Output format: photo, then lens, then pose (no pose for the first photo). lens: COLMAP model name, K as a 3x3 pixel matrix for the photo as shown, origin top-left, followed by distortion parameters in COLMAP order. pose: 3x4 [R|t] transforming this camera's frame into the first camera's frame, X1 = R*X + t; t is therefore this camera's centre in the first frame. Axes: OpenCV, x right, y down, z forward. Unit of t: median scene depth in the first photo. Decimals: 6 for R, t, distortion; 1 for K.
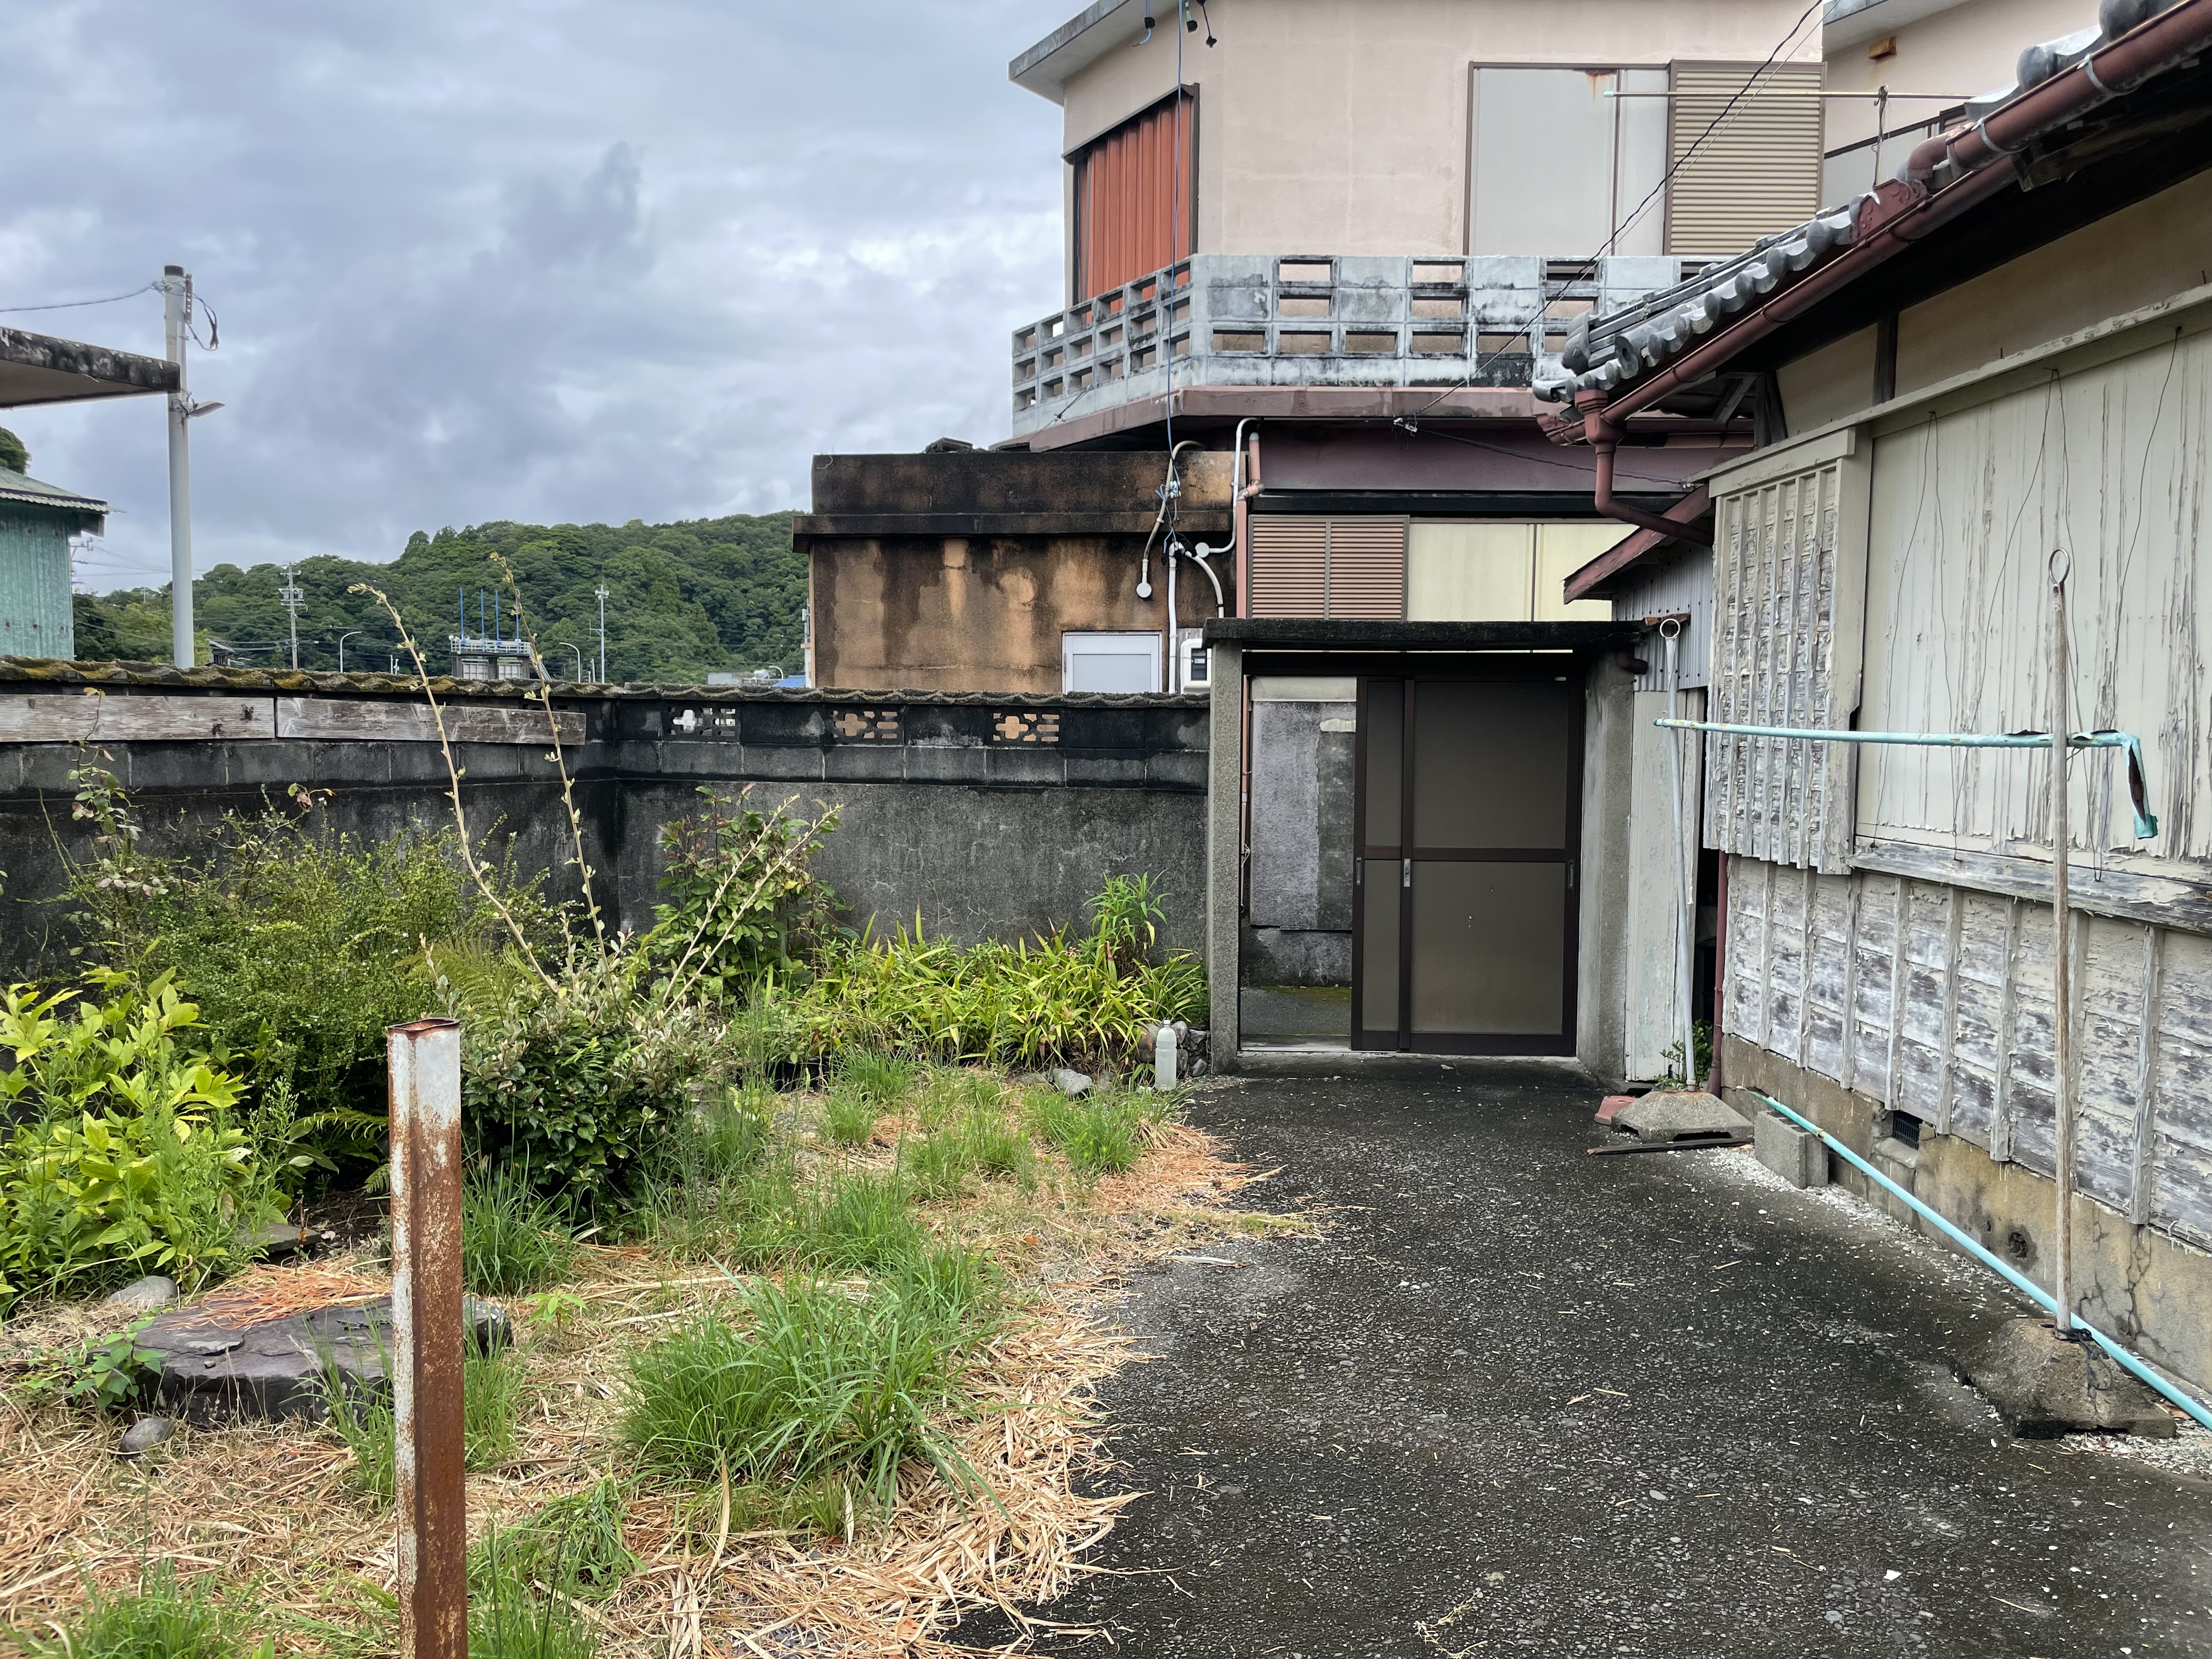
lens RADIAL K [[1680.7, 0, 1105.5], [0, 1680.7, 833.4], [0, 0, 1]] dist [0.035298, -0.009087]
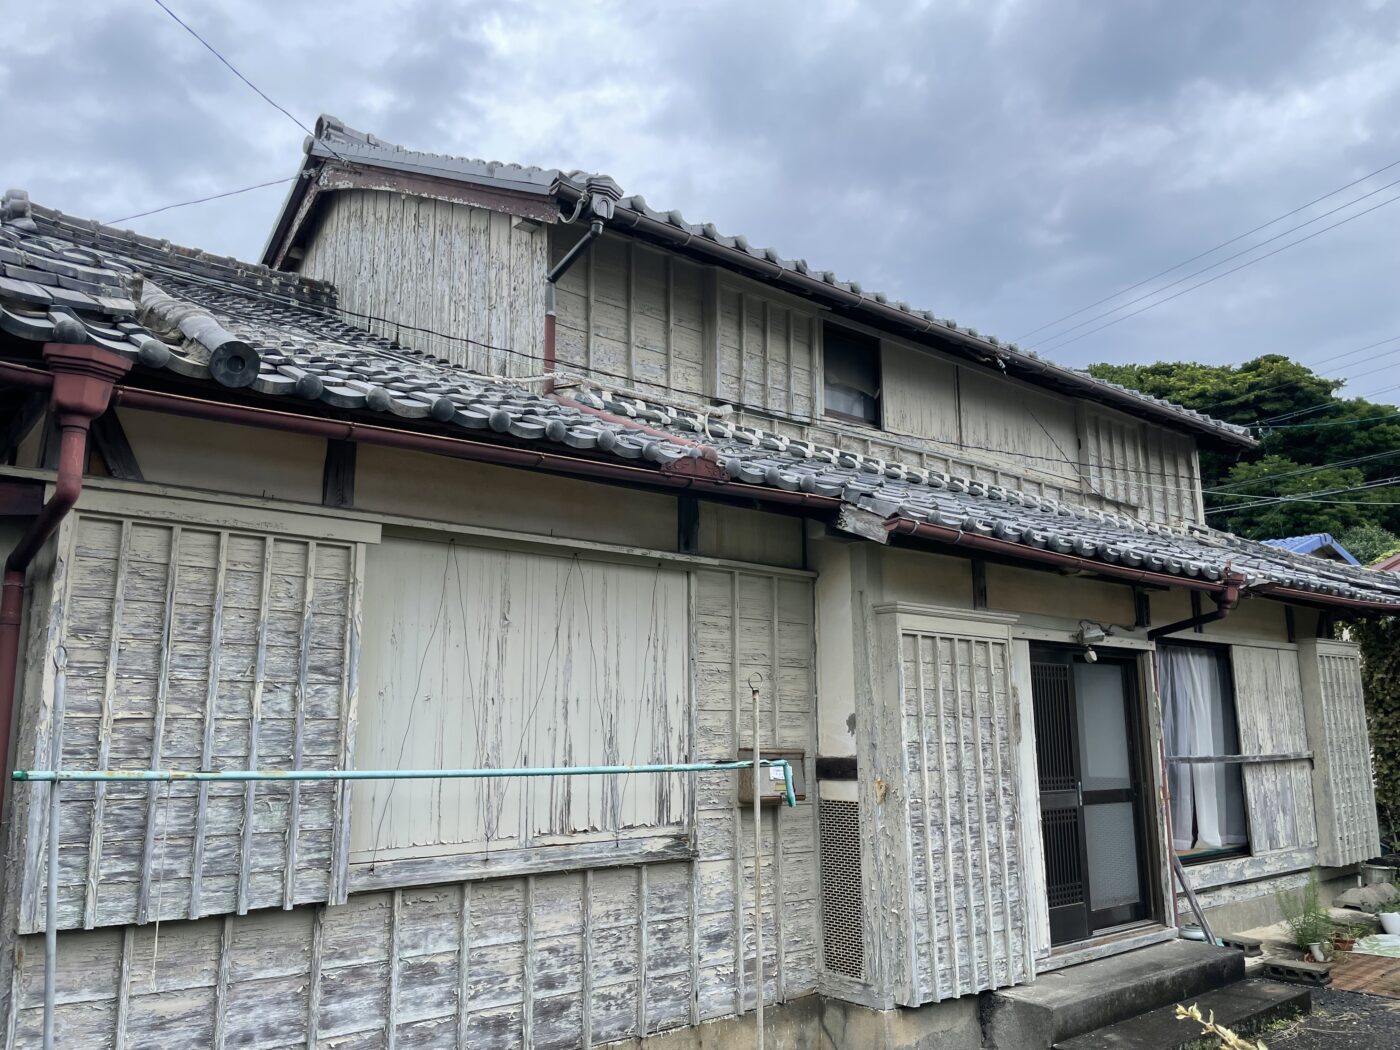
lens RADIAL K [[1063.7, 0, 699.4], [0, 1063.7, 523.2], [0, 0, 1]] dist [0.035298, -0.009087]
pose [[-0.611466, 0.157032, 0.775533, -0.389552], [0.059079, 0.986435, -0.153155, -0.128447], [-0.789062, -0.047831, -0.612448, 1.590218]]
